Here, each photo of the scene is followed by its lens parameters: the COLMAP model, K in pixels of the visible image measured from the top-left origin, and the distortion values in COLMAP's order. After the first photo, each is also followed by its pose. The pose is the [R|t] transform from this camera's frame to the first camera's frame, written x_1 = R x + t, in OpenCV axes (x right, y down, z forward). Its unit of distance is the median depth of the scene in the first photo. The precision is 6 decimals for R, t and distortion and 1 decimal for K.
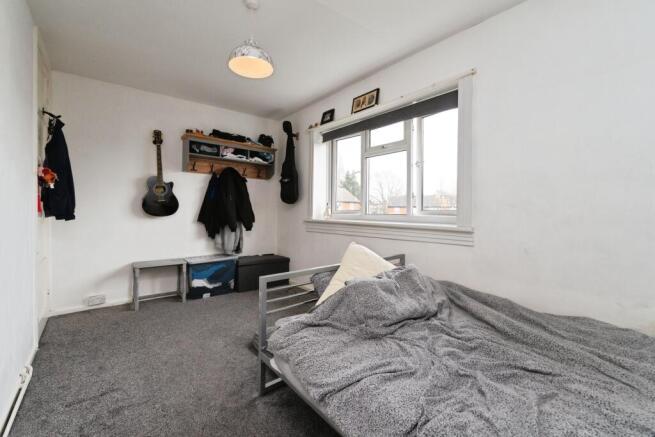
lens RADIAL K [[286.4, 0, 326.0], [0, 286.4, 209.3], [0, 0, 1]] dist [-0.000548, -0.000116]
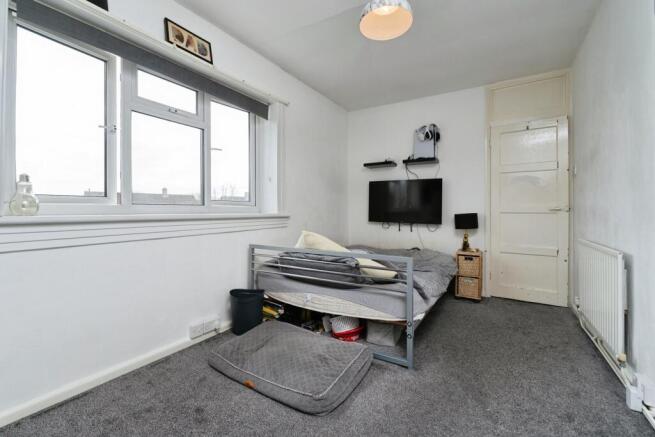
lens RADIAL K [[286.4, 0, 326.0], [0, 286.4, 209.3], [0, 0, 1]] dist [-0.000548, -0.000116]
pose [[-0.332712, 0.001208, 0.943028, -0.644151], [-0.005518, 0.999980, -0.003228, 0.032951], [-0.943012, -0.006278, -0.332698, 0.927198]]
